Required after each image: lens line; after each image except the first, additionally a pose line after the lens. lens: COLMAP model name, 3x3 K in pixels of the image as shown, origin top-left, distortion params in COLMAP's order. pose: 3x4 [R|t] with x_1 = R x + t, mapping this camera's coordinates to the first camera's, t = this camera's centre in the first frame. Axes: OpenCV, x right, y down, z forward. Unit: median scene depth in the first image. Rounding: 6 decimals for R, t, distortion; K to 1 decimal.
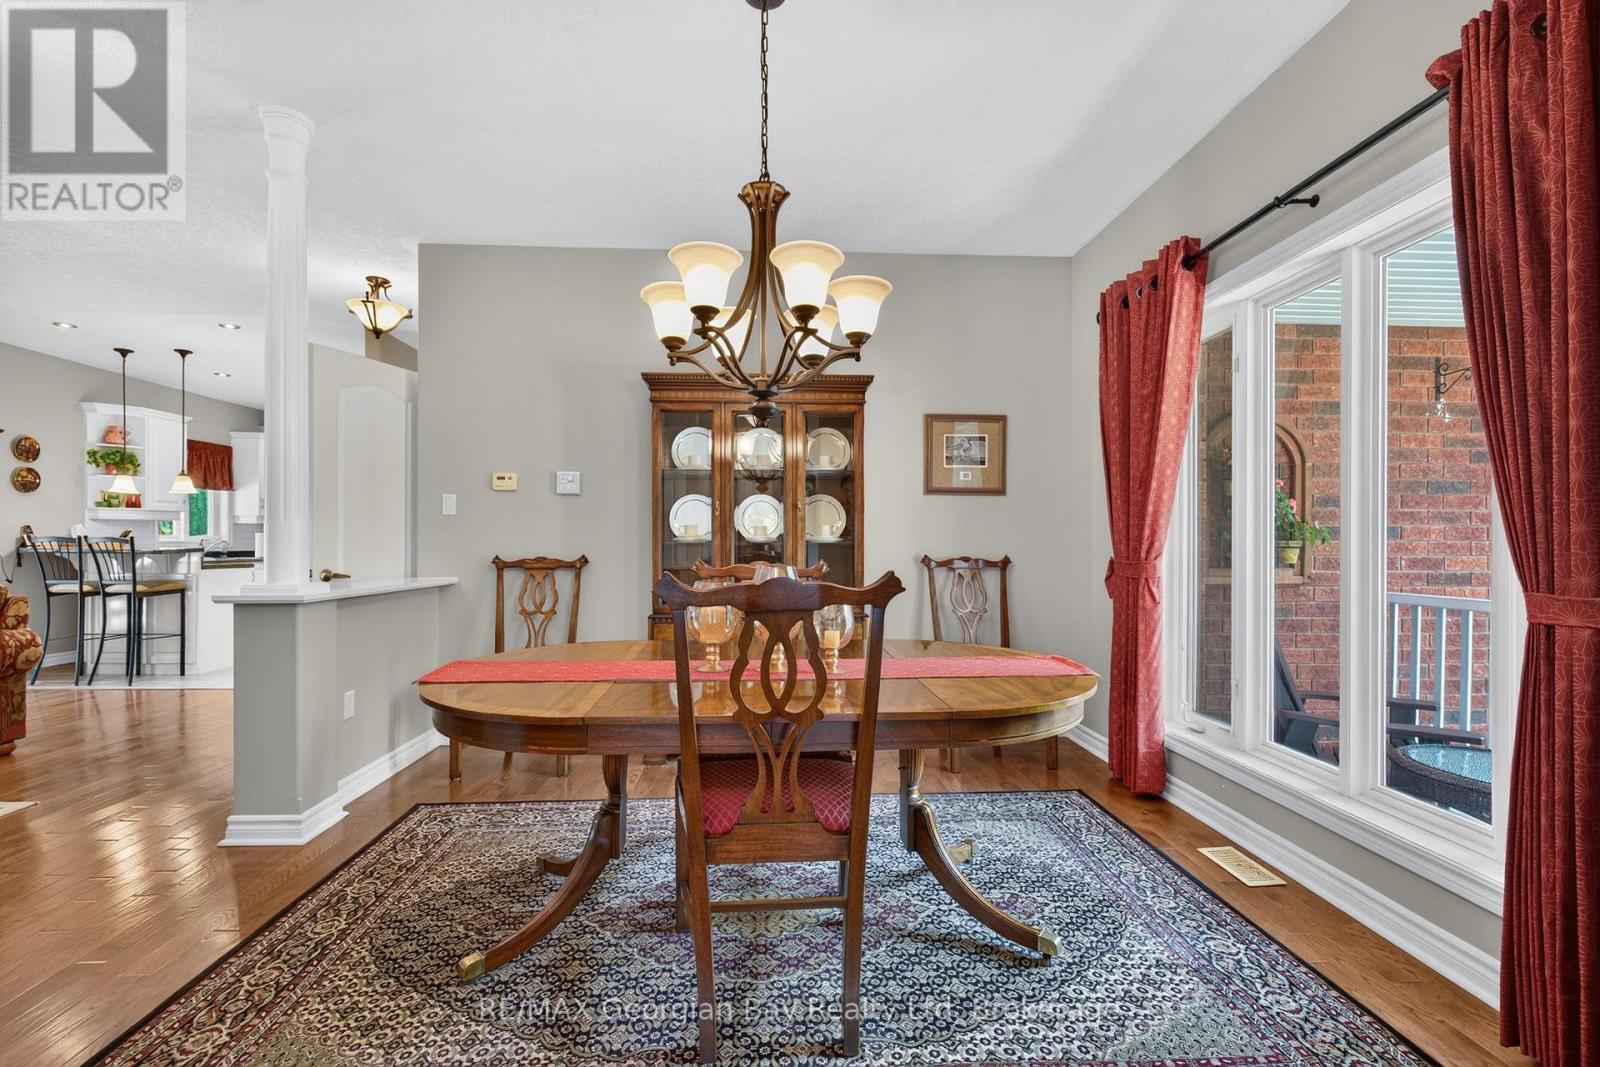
lens RADIAL K [[726.6, 0, 809.3], [0, 726.6, 536.5], [0, 0, 1]] dist [-0.004510, 0.001287]
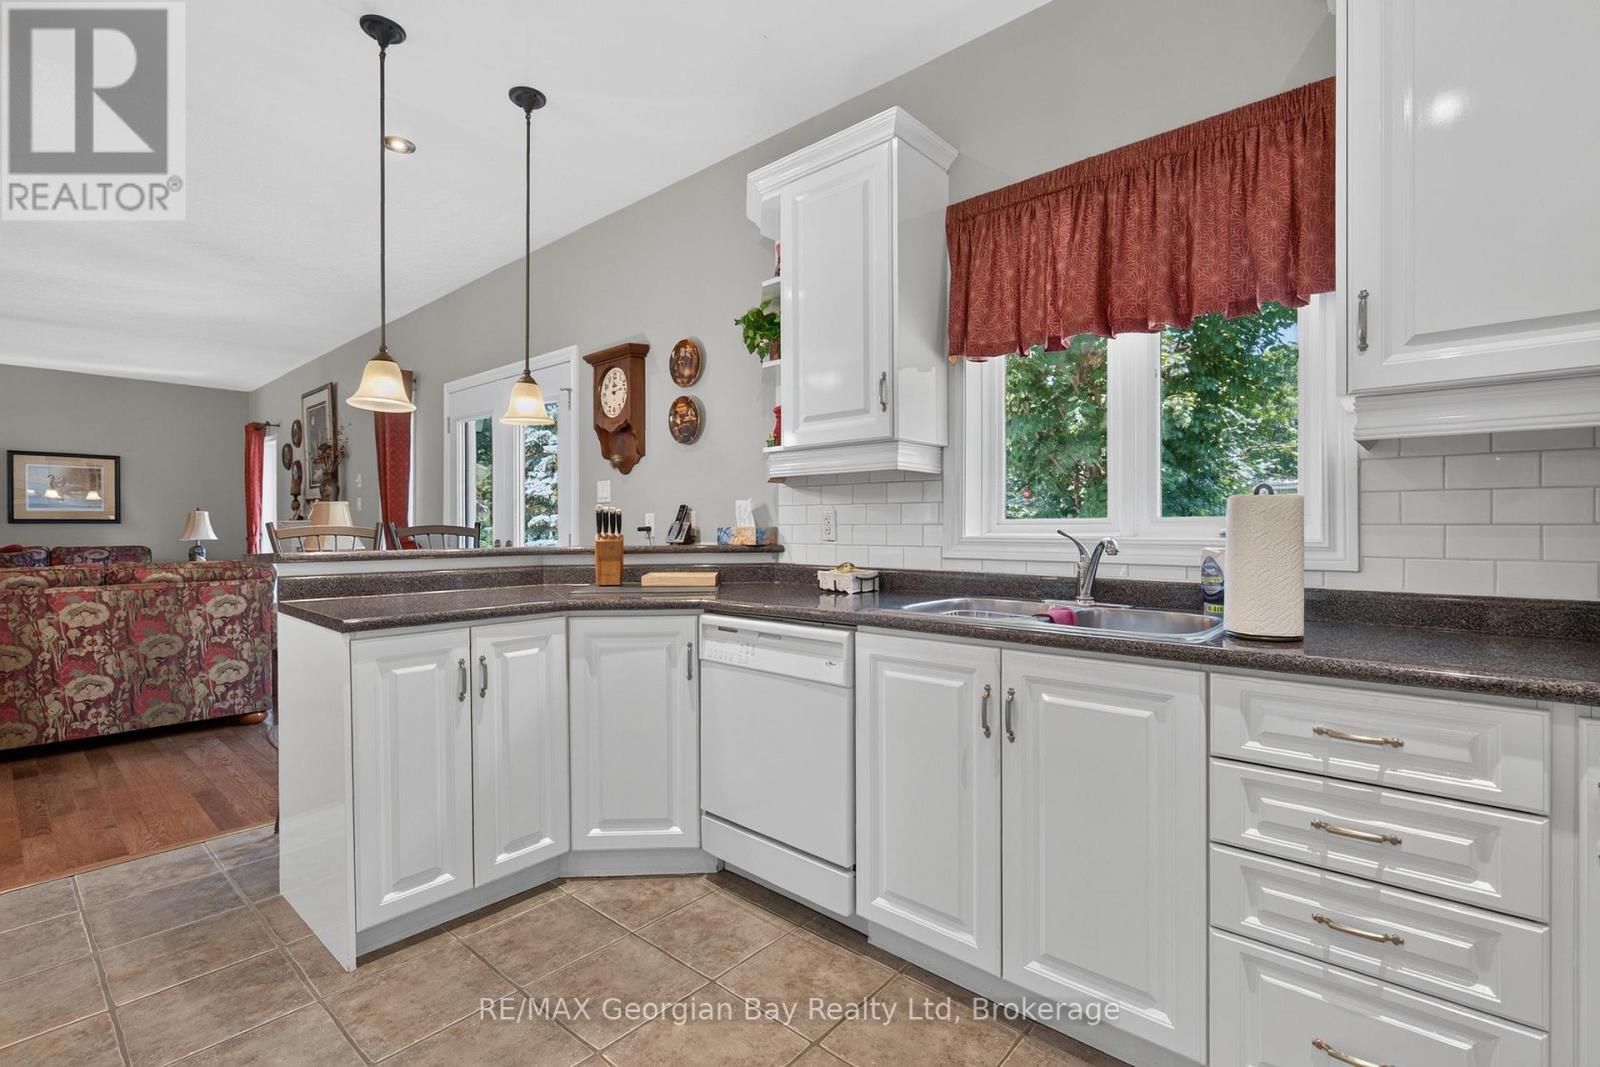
lens RADIAL K [[726.6, 0, 805.5], [0, 726.6, 536.9], [0, 0, 1]] dist [-0.004510, 0.001287]
pose [[-0.707760, -0.001672, -0.706451, -0.774327], [-0.002857, 0.999996, 0.000496, 0.008831], [0.706447, 0.002369, -0.707762, 1.470127]]
